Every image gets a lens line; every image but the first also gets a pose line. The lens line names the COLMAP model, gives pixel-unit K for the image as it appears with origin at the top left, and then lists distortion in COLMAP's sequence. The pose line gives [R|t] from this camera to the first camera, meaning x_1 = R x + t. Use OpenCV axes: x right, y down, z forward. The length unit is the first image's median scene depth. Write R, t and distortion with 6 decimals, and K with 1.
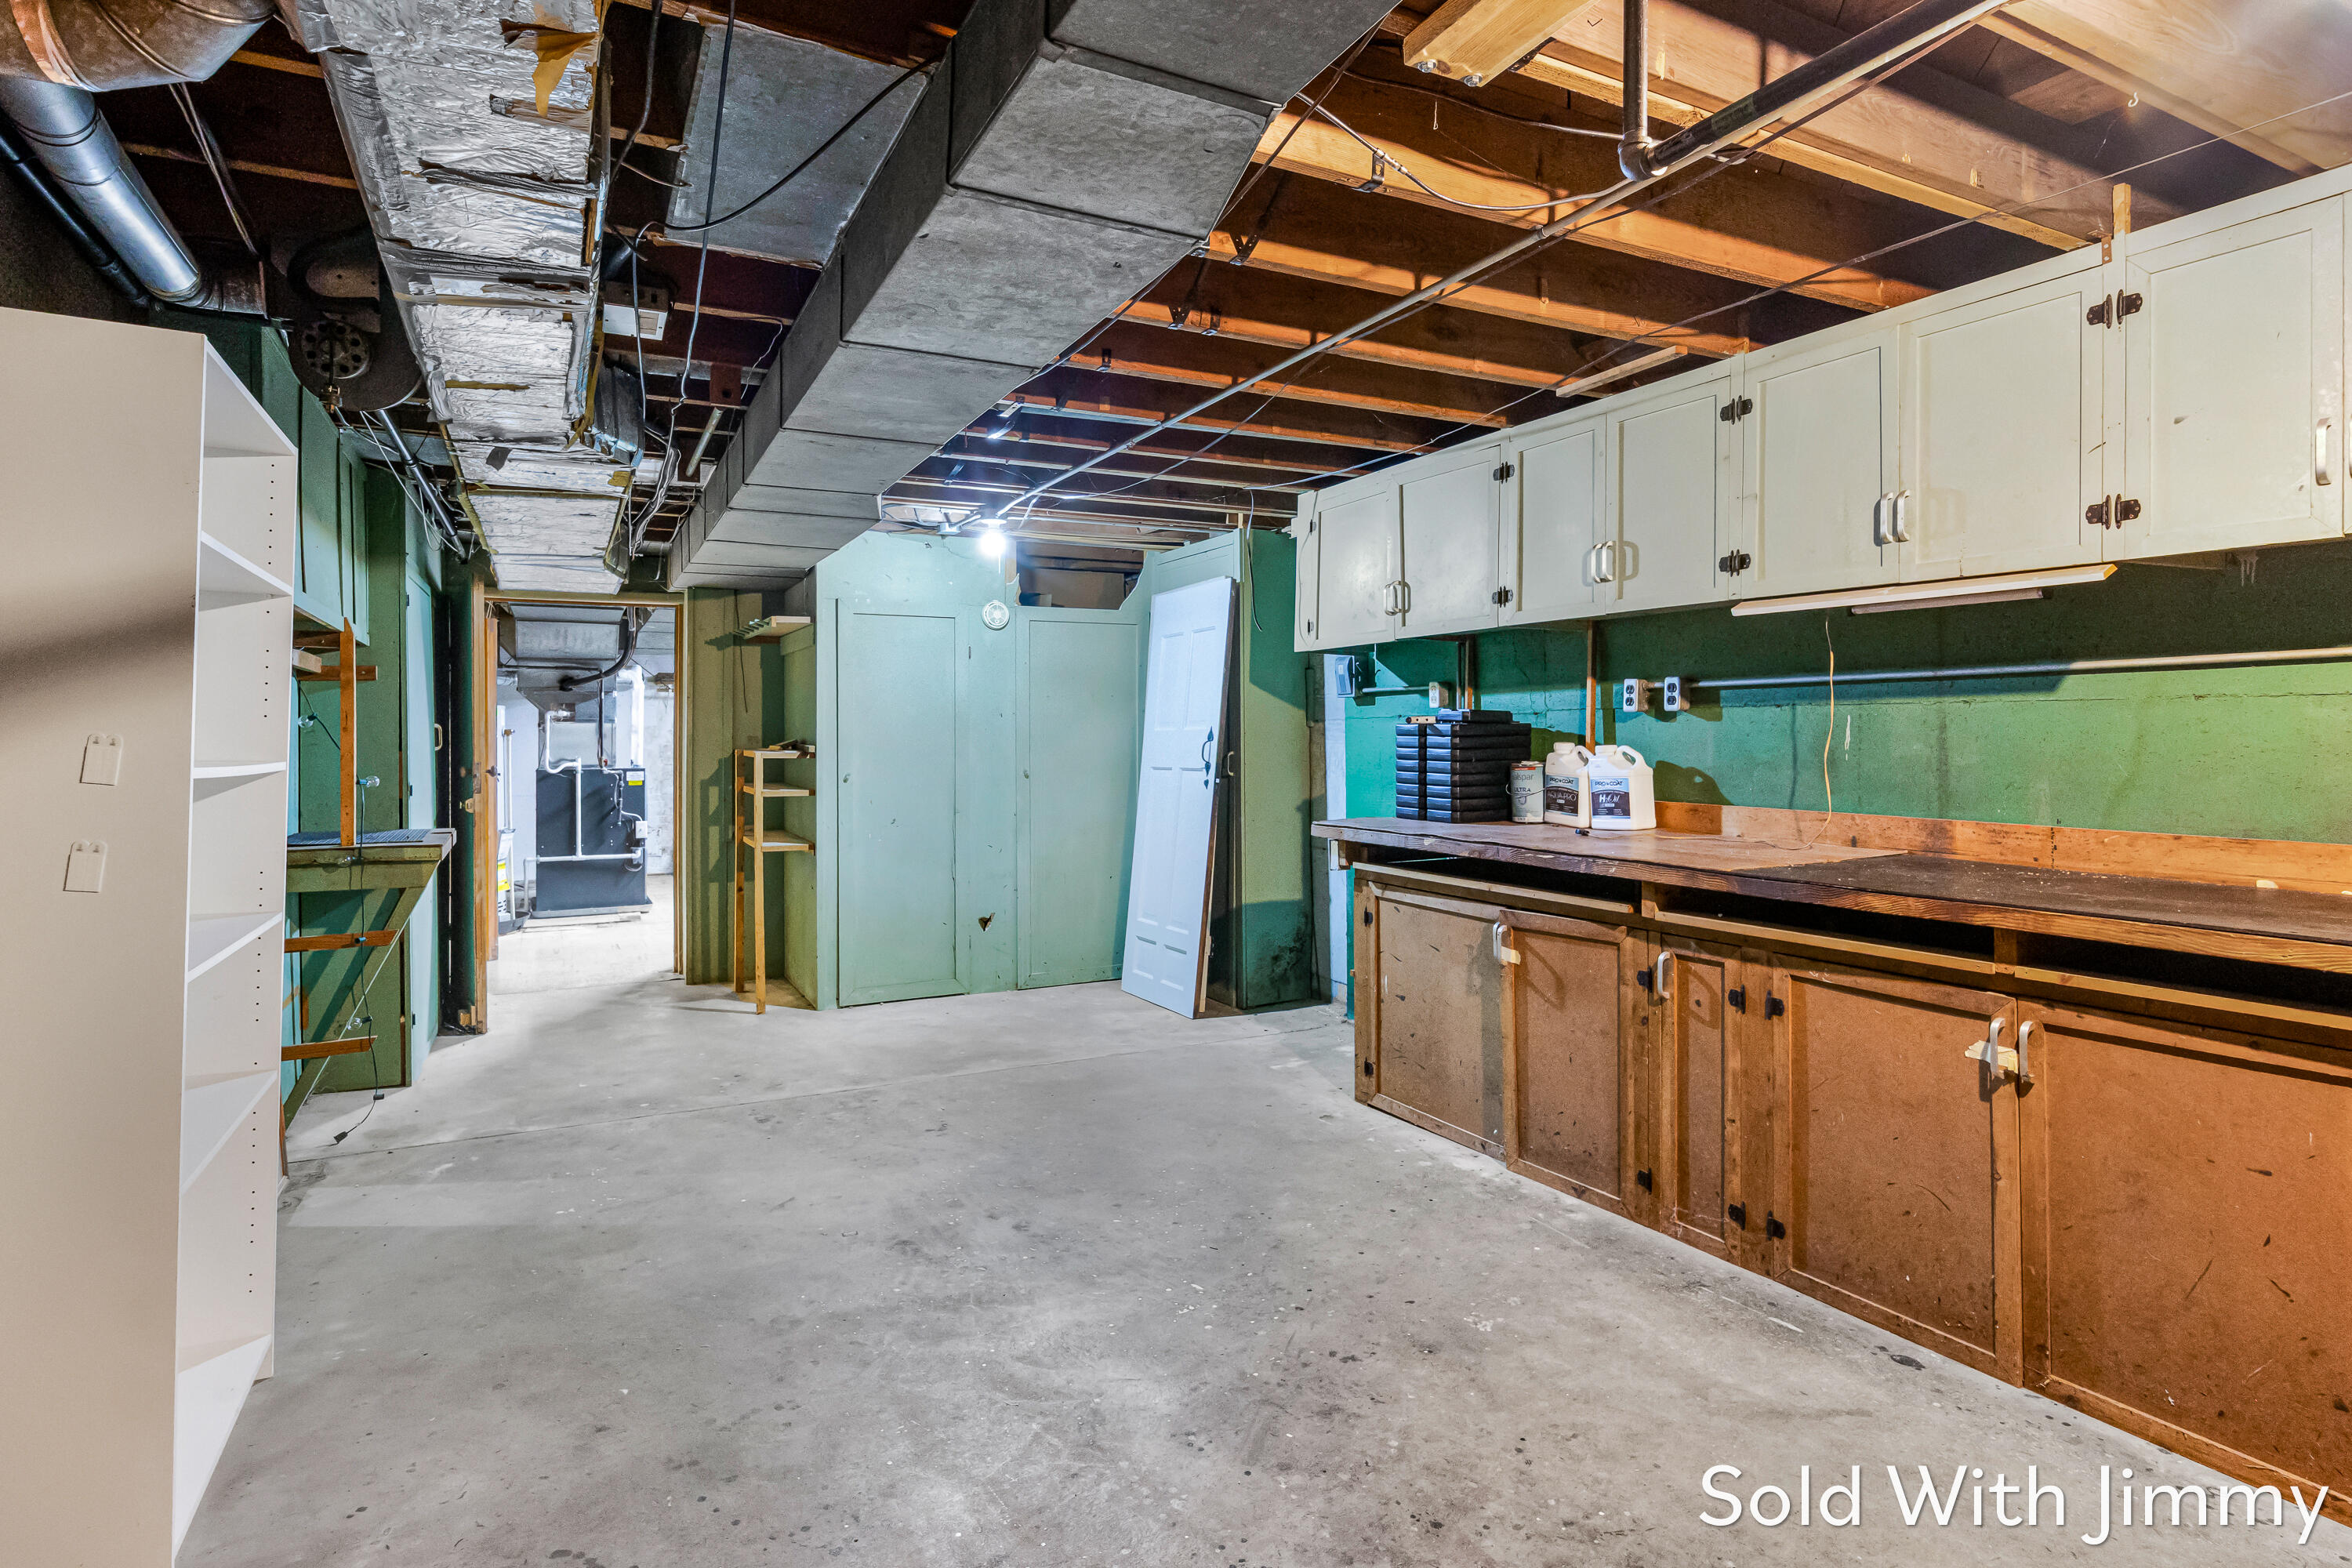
lens RADIAL K [[1210.3, 0, 1181.3], [0, 1210.3, 731.3], [0, 0, 1]] dist [-0.005156, -0.000239]
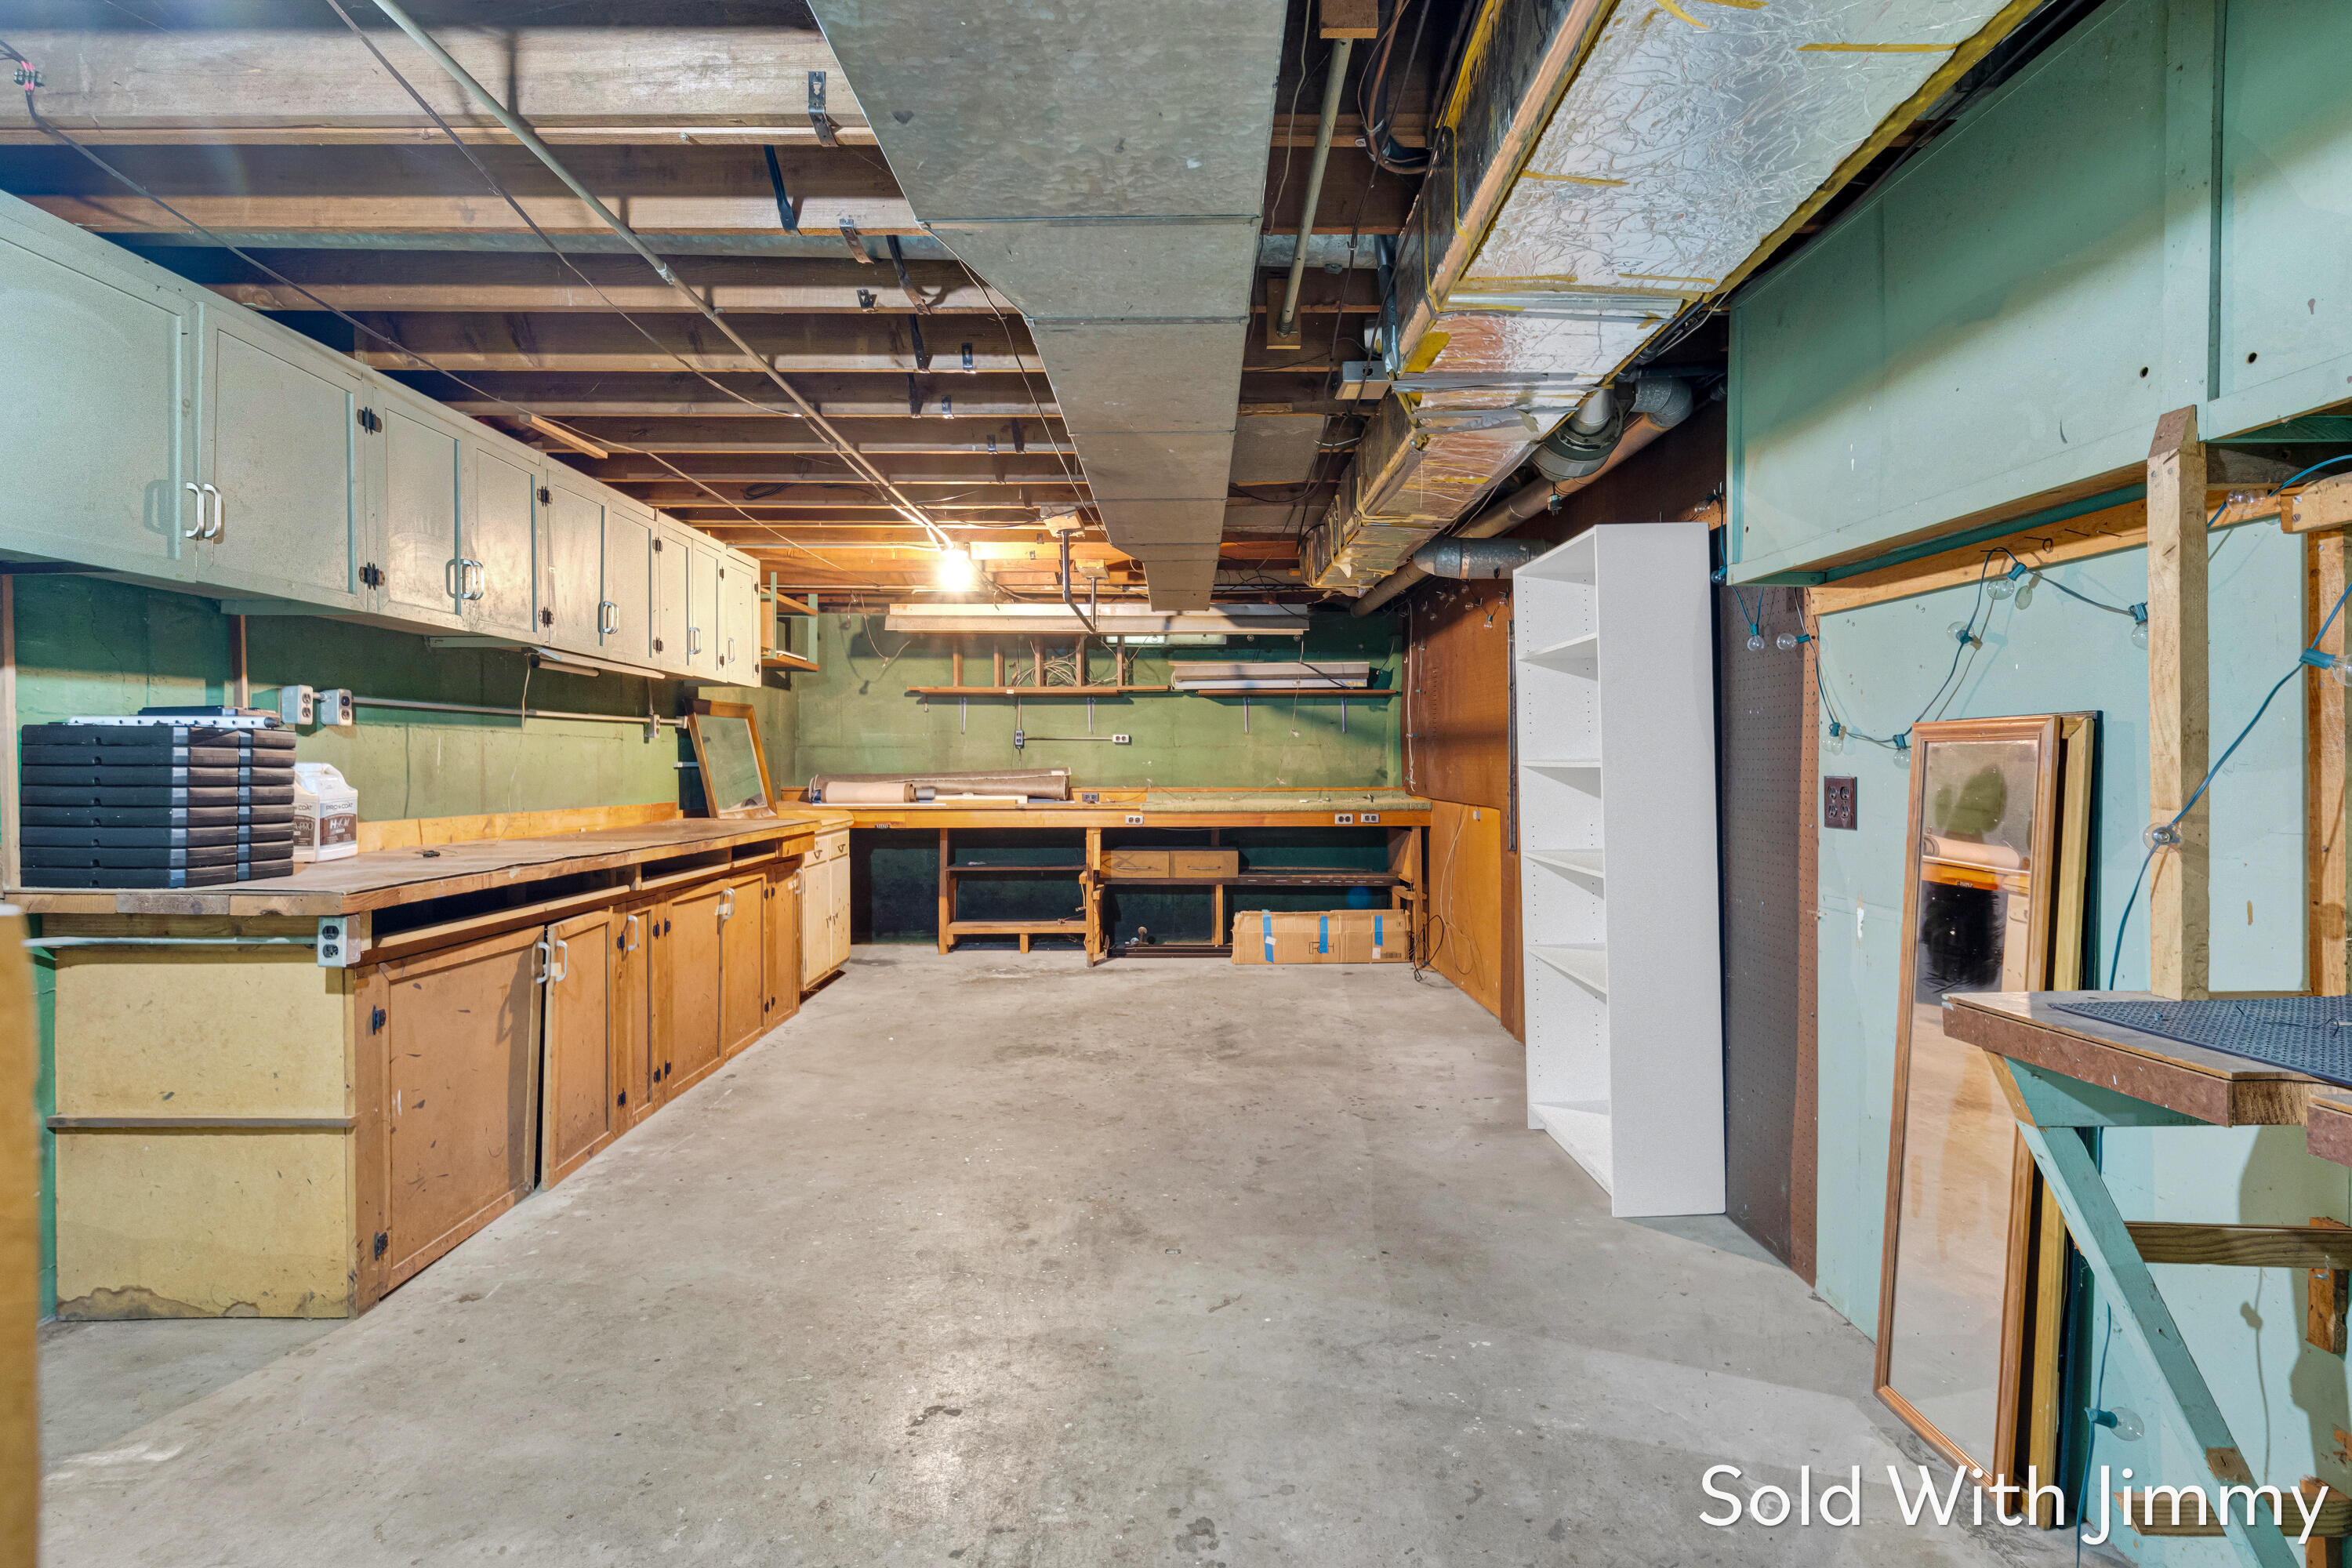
lens RADIAL K [[1210.3, 0, 1175.9], [0, 1210.3, 784.2], [0, 0, 1]] dist [-0.005156, -0.000239]
pose [[-0.886064, -0.001231, 0.463561, -0.689132], [0.005257, 0.999905, 0.012704, 0.023113], [-0.463532, 0.013693, -0.885974, 1.757638]]
